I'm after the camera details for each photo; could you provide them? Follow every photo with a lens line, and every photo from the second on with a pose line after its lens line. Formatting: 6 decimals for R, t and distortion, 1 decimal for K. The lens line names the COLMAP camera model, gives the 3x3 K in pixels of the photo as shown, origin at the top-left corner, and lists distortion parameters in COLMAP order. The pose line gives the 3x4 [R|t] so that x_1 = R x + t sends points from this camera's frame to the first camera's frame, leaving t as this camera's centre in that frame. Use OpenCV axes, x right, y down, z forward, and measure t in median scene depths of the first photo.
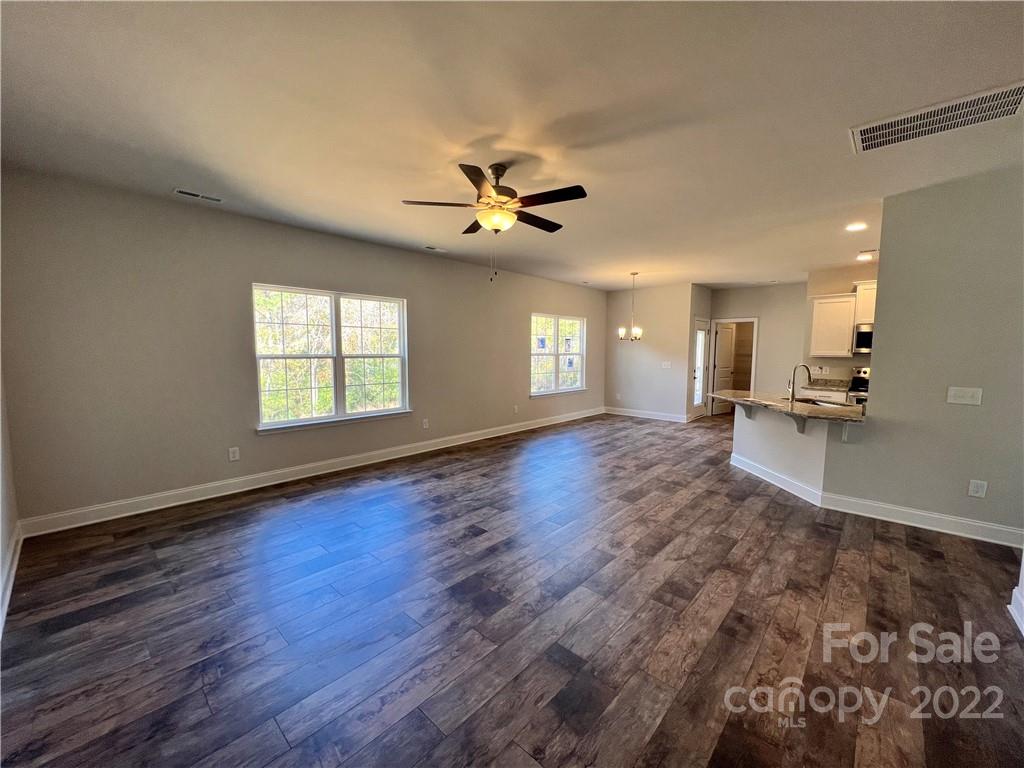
lens RADIAL K [[411.3, 0, 512.0], [0, 411.3, 384.0], [0, 0, 1]] dist [0.000801, -0.000014]
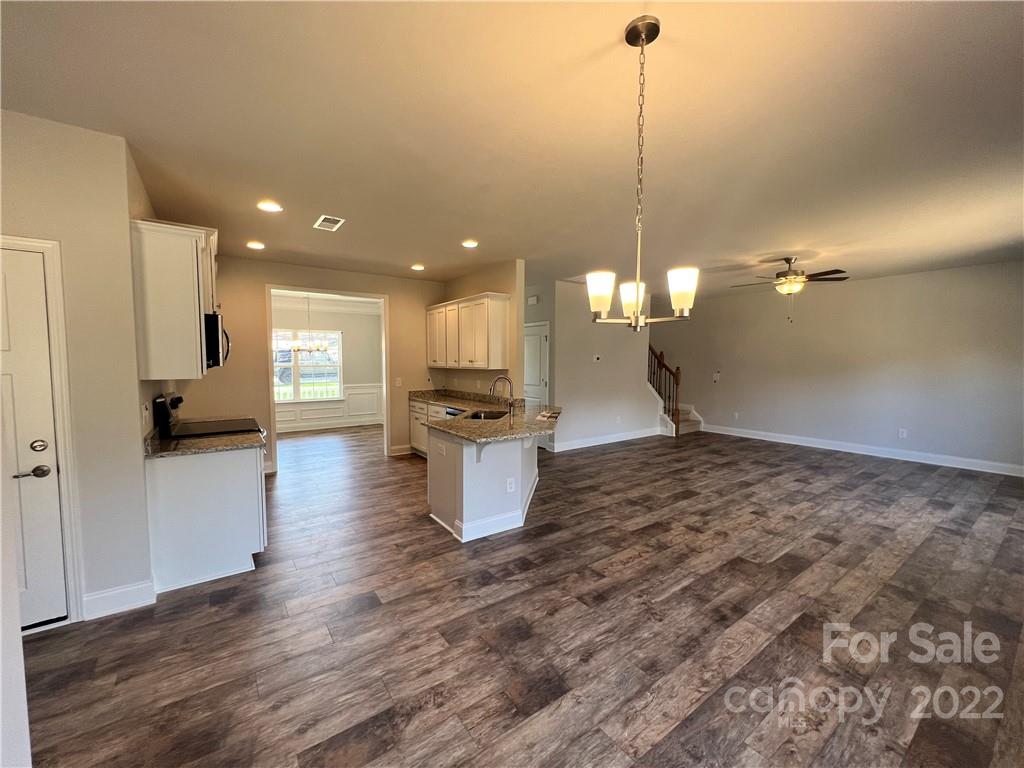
lens RADIAL K [[409.8, 0, 510.6], [0, 409.8, 386.3], [0, 0, 1]] dist [-0.001360, 0.000575]
pose [[-0.978172, -0.020759, 0.206758, 0.446599], [0.010450, 0.988824, 0.148722, -0.154377], [-0.207534, 0.147636, -0.967023, 1.775811]]
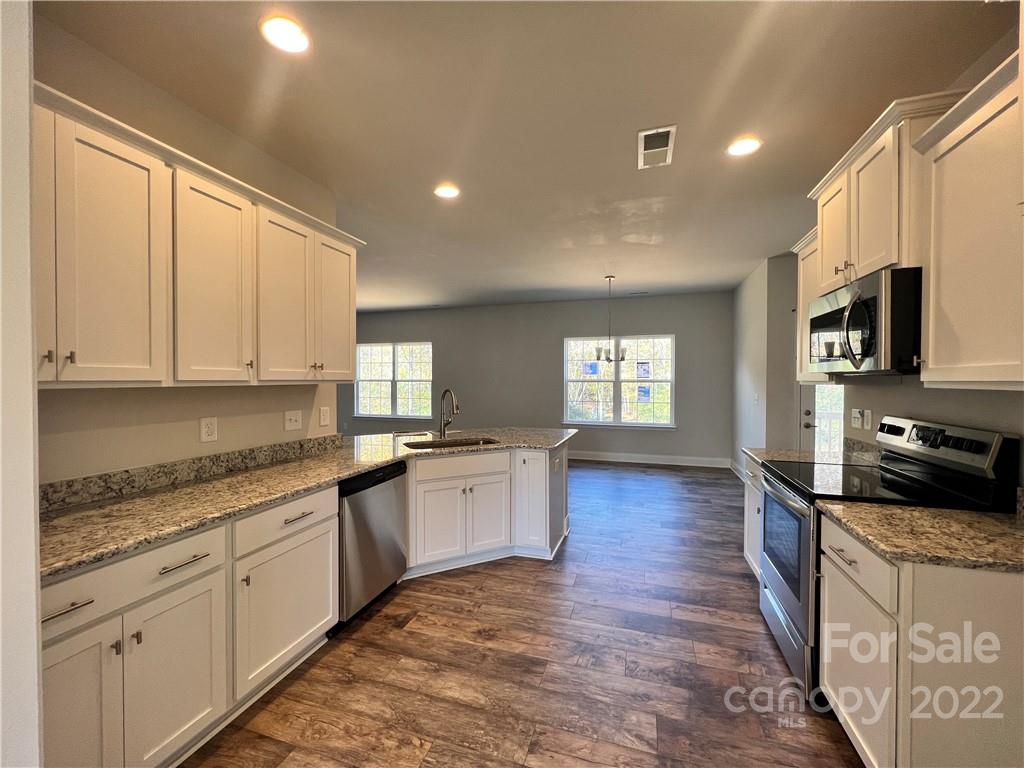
lens RADIAL K [[411.3, 0, 512.0], [0, 411.3, 384.0], [0, 0, 1]] dist [0.000801, -0.000014]
pose [[0.424118, 0.006595, -0.905583, 1.316070], [-0.076134, 0.996693, -0.028398, -0.040963], [0.902401, 0.080990, 0.423218, 0.722860]]
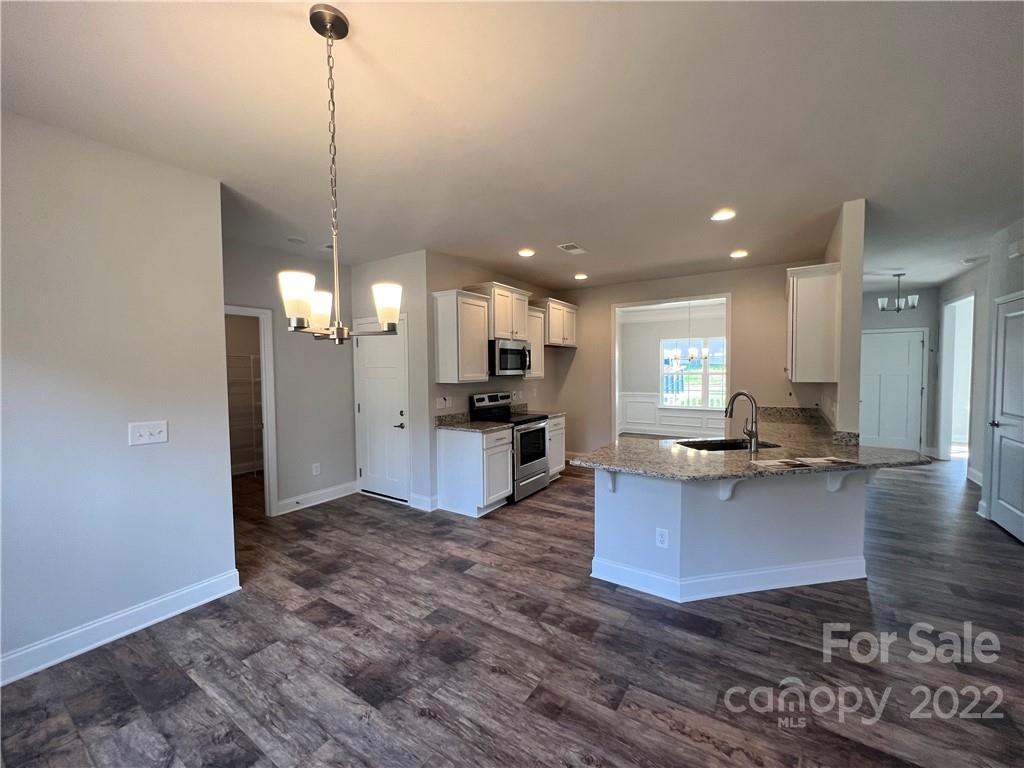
lens RADIAL K [[409.8, 0, 510.6], [0, 409.8, 386.3], [0, 0, 1]] dist [-0.001360, 0.000575]
pose [[-0.154119, -0.046487, 0.986958, 0.095643], [0.094189, 0.993652, 0.061511, -0.123288], [-0.983553, 0.102441, -0.148762, 1.350332]]
